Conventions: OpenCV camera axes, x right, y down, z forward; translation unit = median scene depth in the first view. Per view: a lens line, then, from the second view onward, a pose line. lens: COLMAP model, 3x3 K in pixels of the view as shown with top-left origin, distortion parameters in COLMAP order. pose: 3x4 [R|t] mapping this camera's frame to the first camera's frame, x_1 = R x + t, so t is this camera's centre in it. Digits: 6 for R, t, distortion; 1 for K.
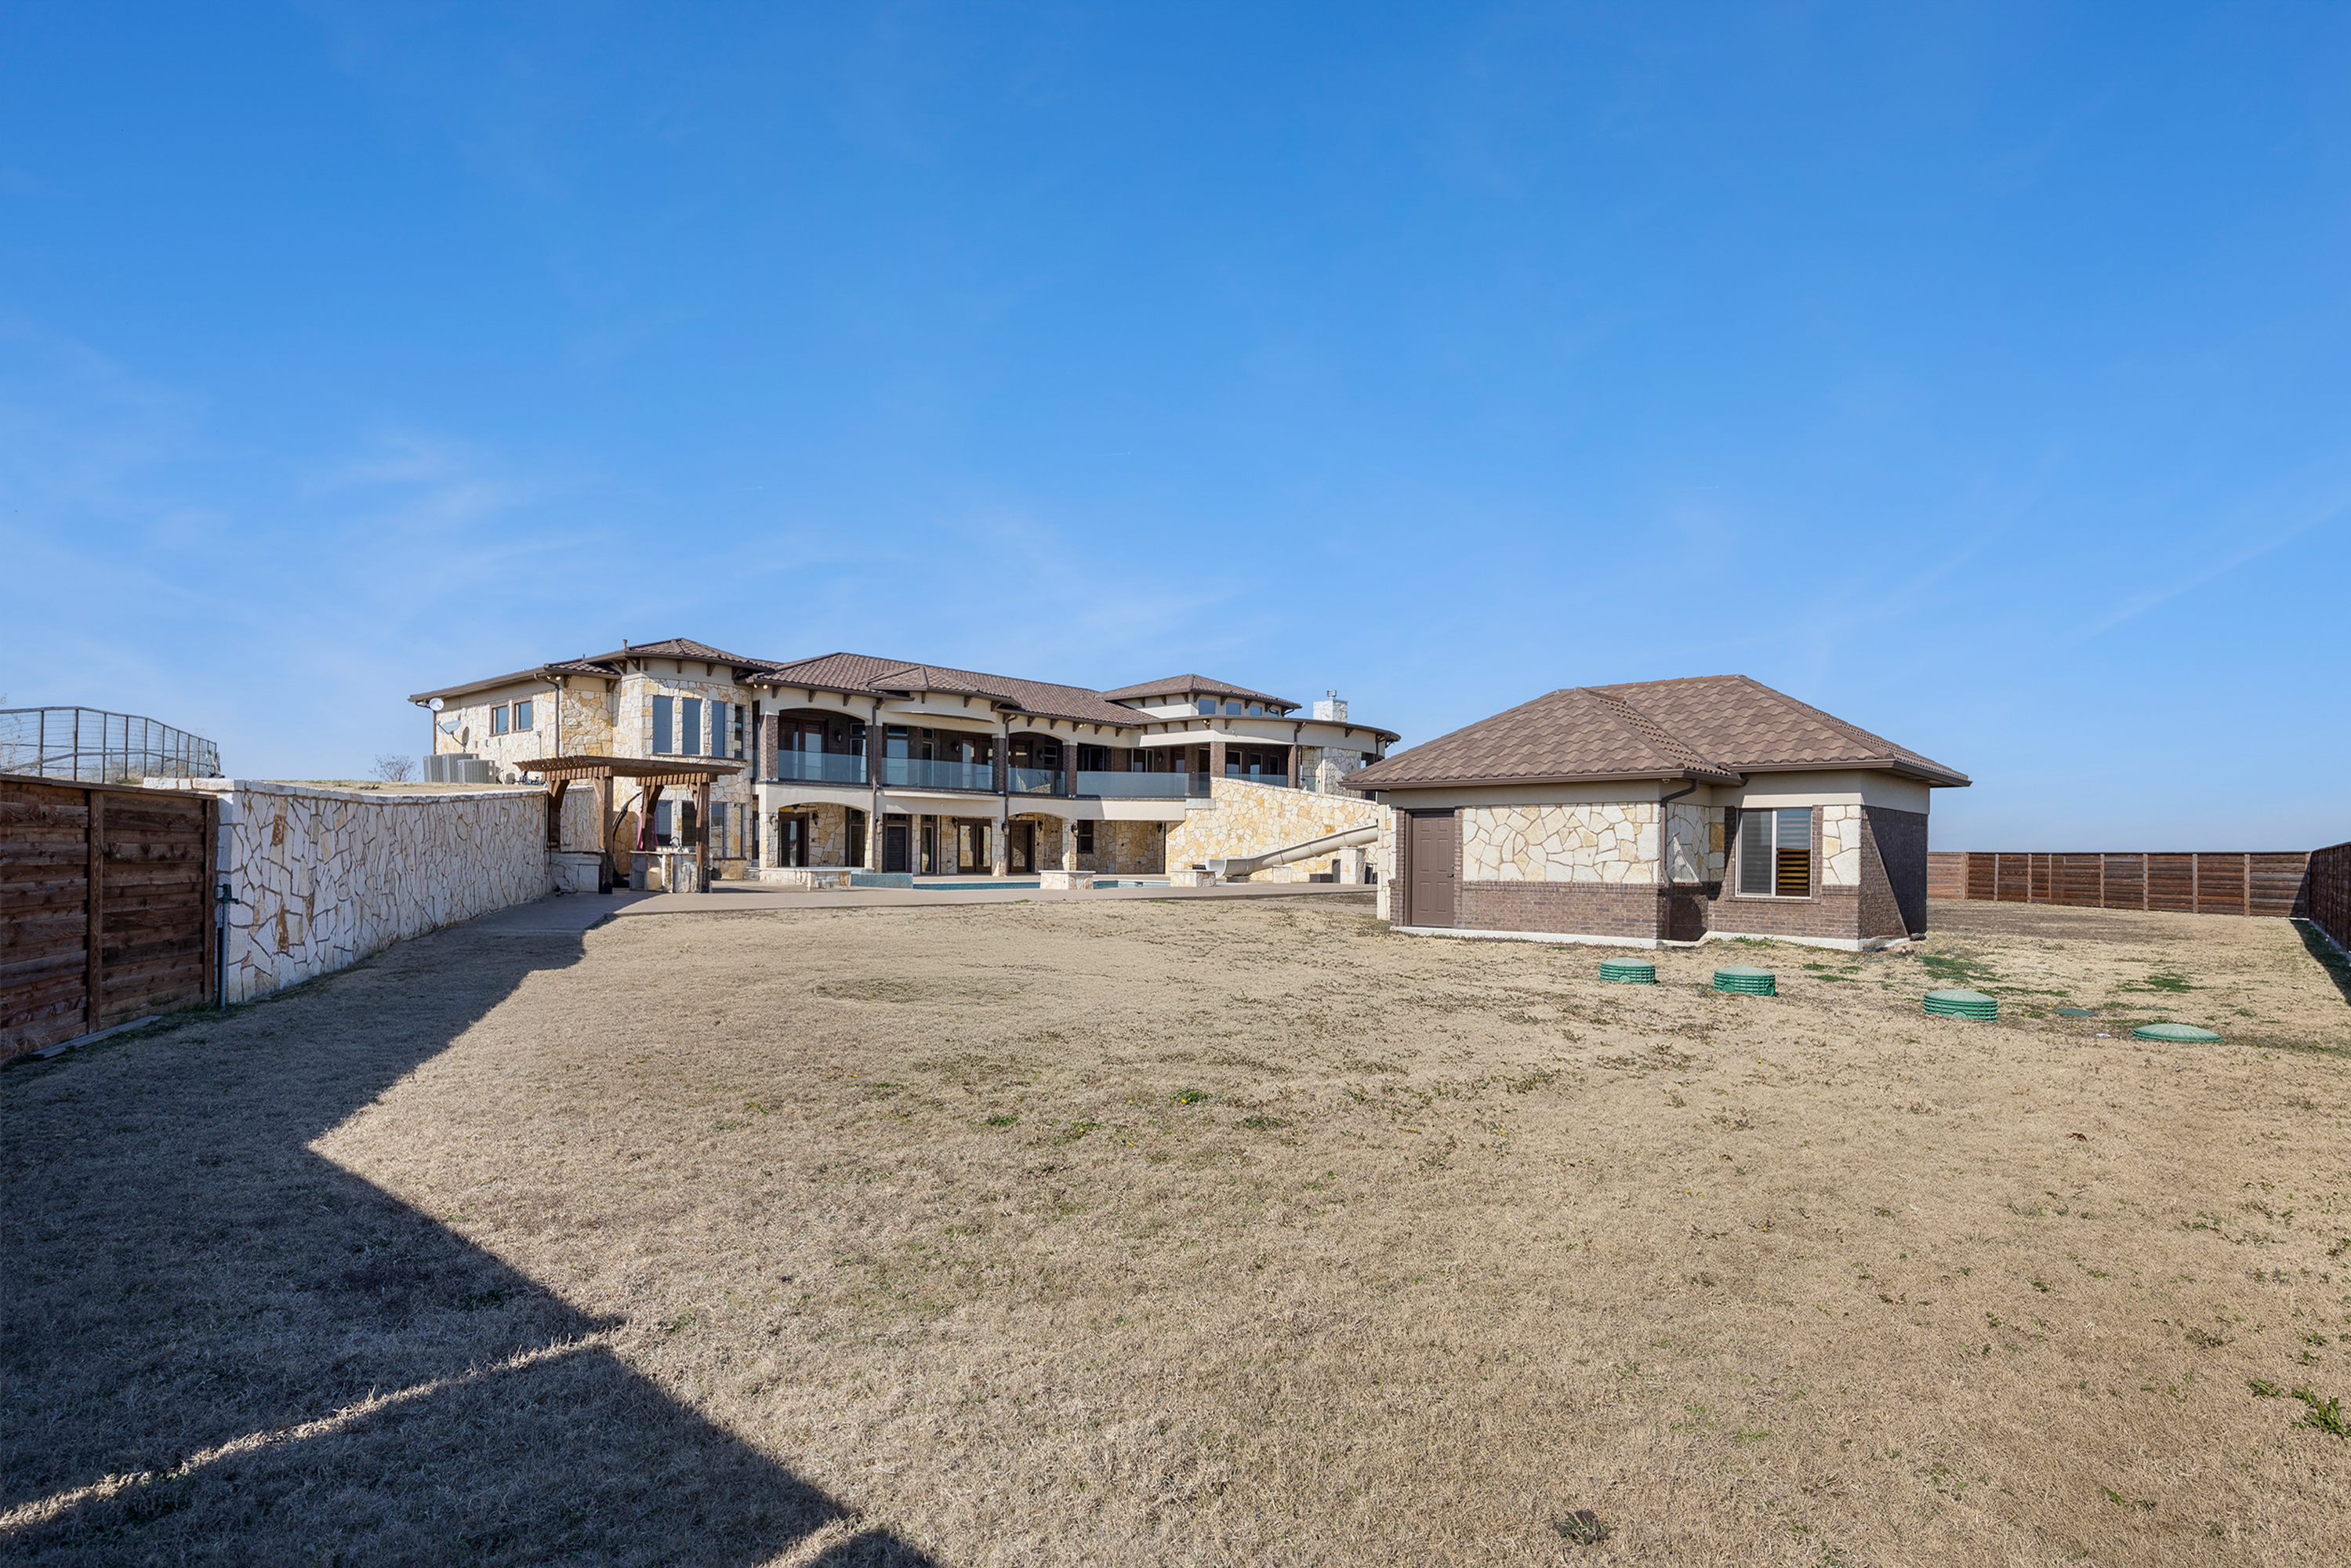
lens RADIAL K [[1170.3, 0, 1179.7], [0, 1170.3, 834.4], [0, 0, 1]] dist [0.002770, 0.000204]
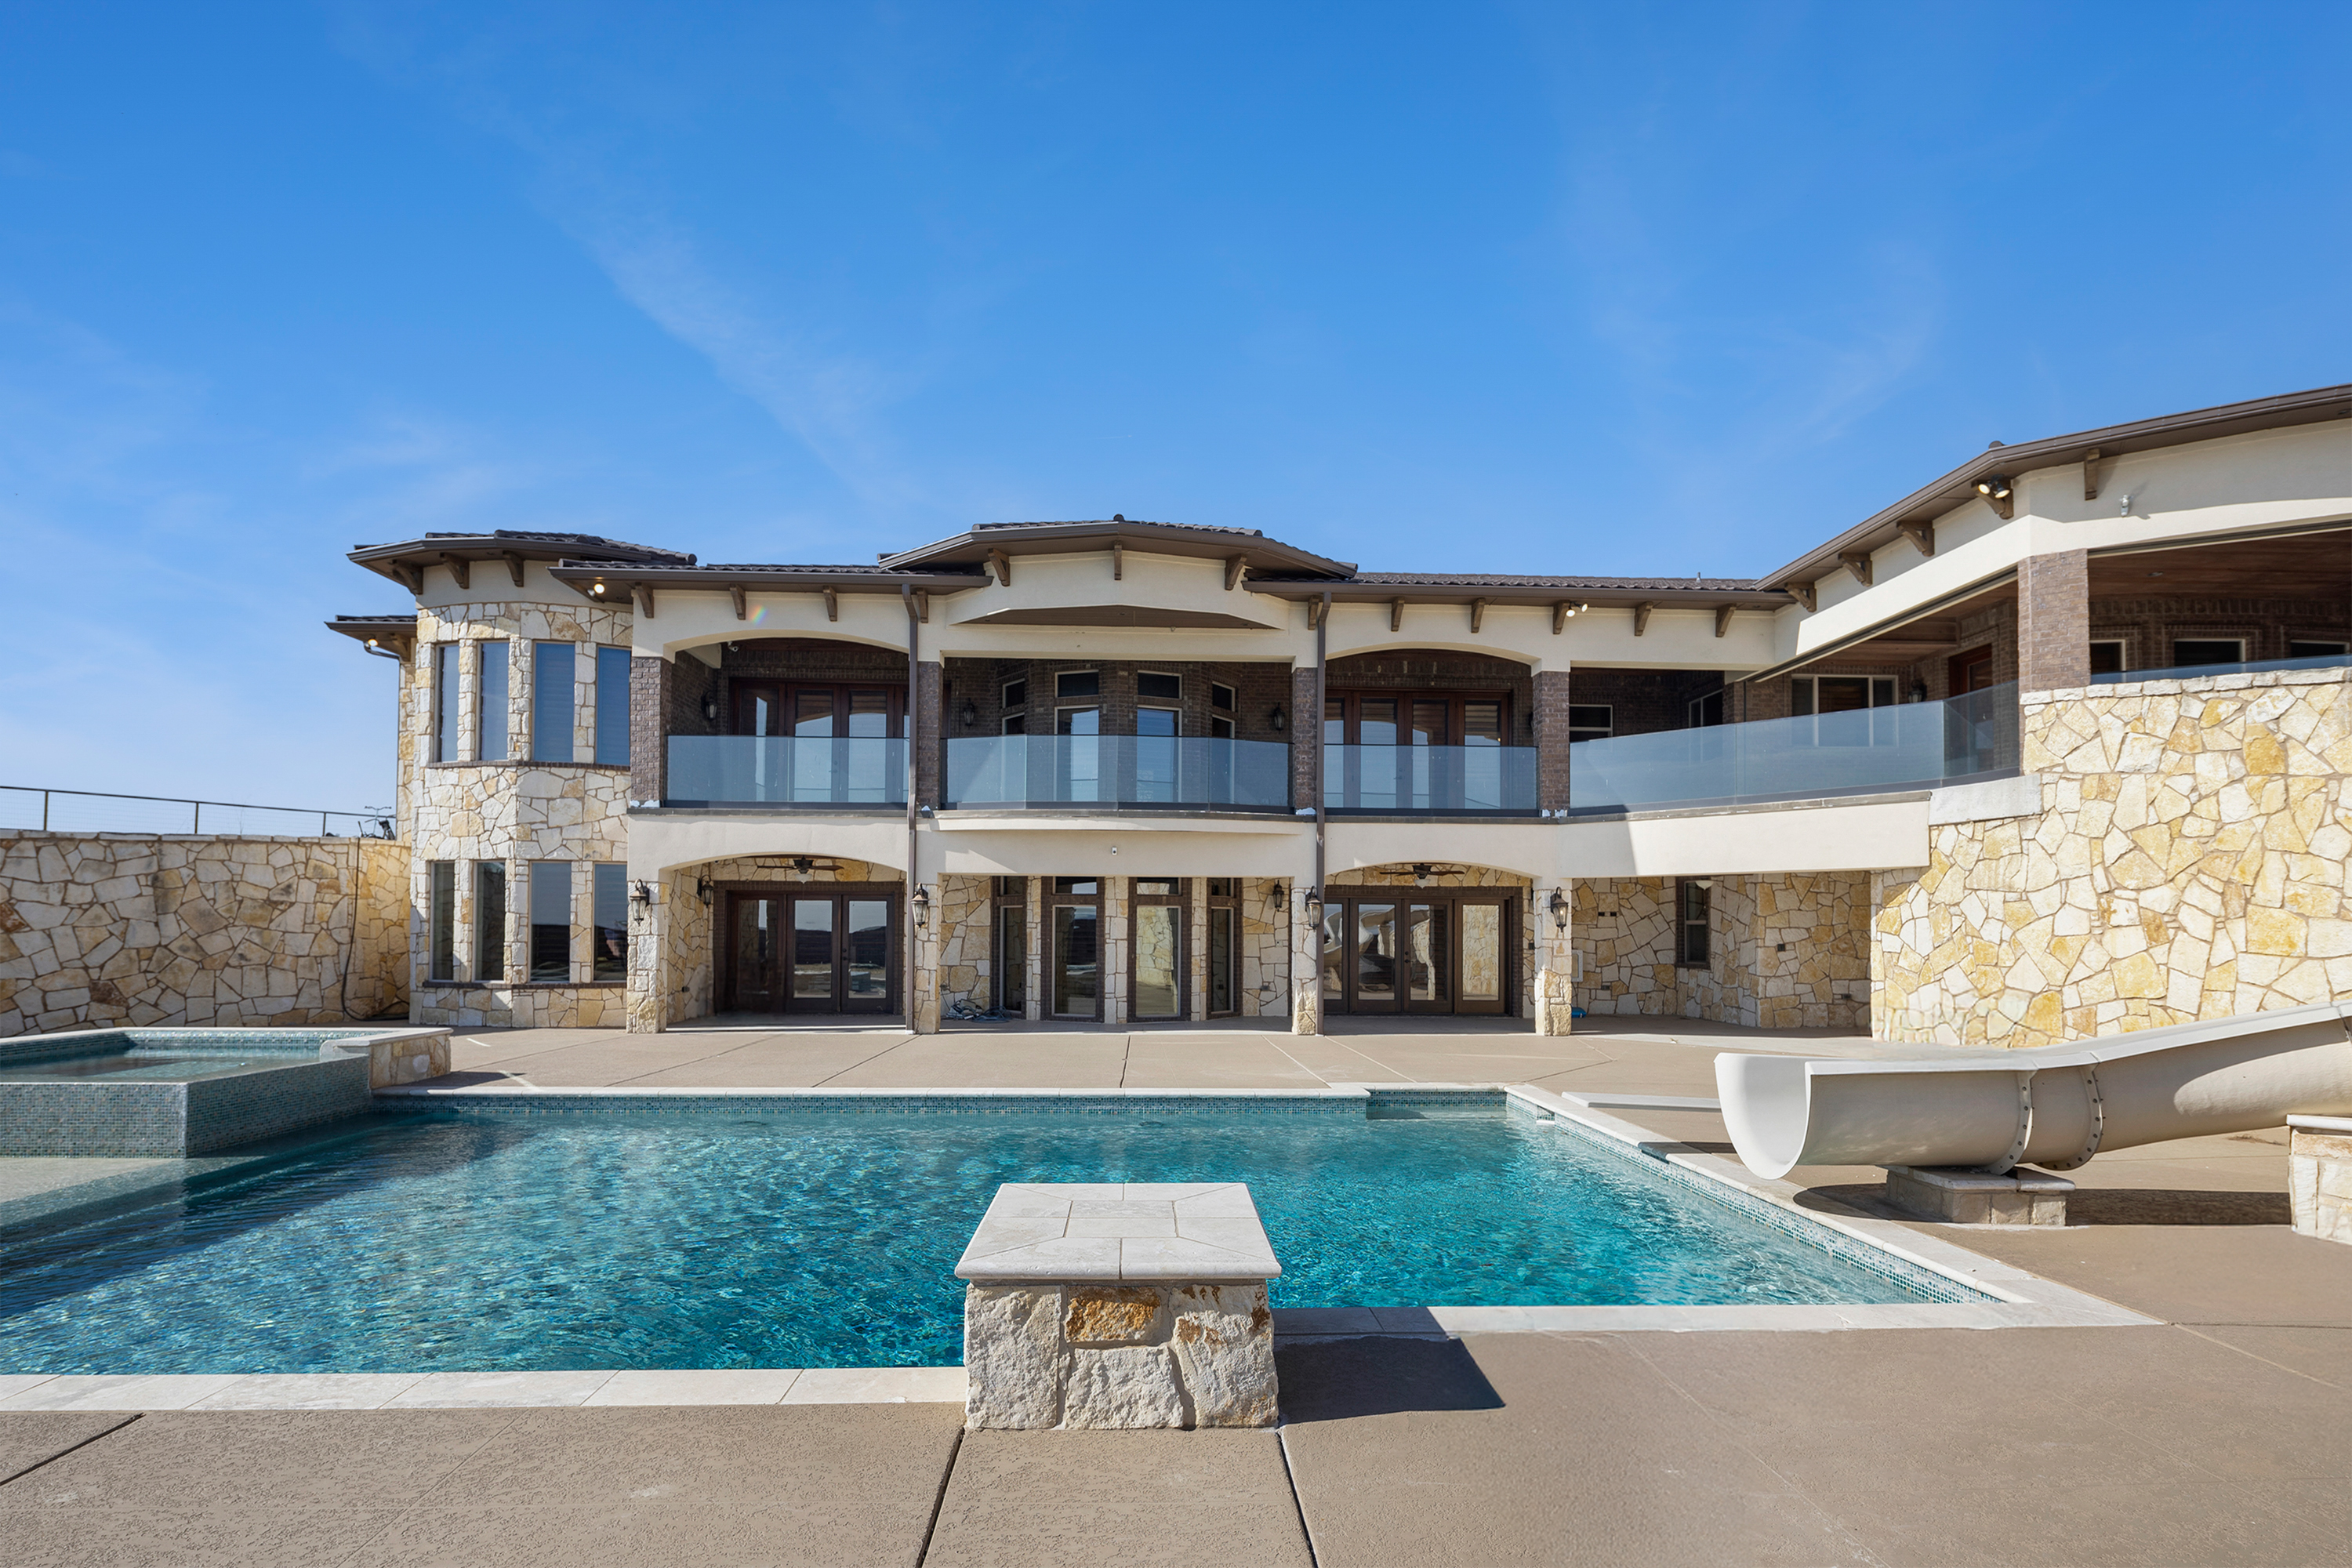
lens RADIAL K [[1127.6, 0, 1173.0], [0, 1127.6, 918.2], [0, 0, 1]] dist [0.003268, 0.000165]
pose [[0.708508, -0.015795, -0.705526, 0.070142], [0.010775, 0.999875, -0.011564, 0.001976], [0.705621, 0.000591, 0.708589, 0.690493]]
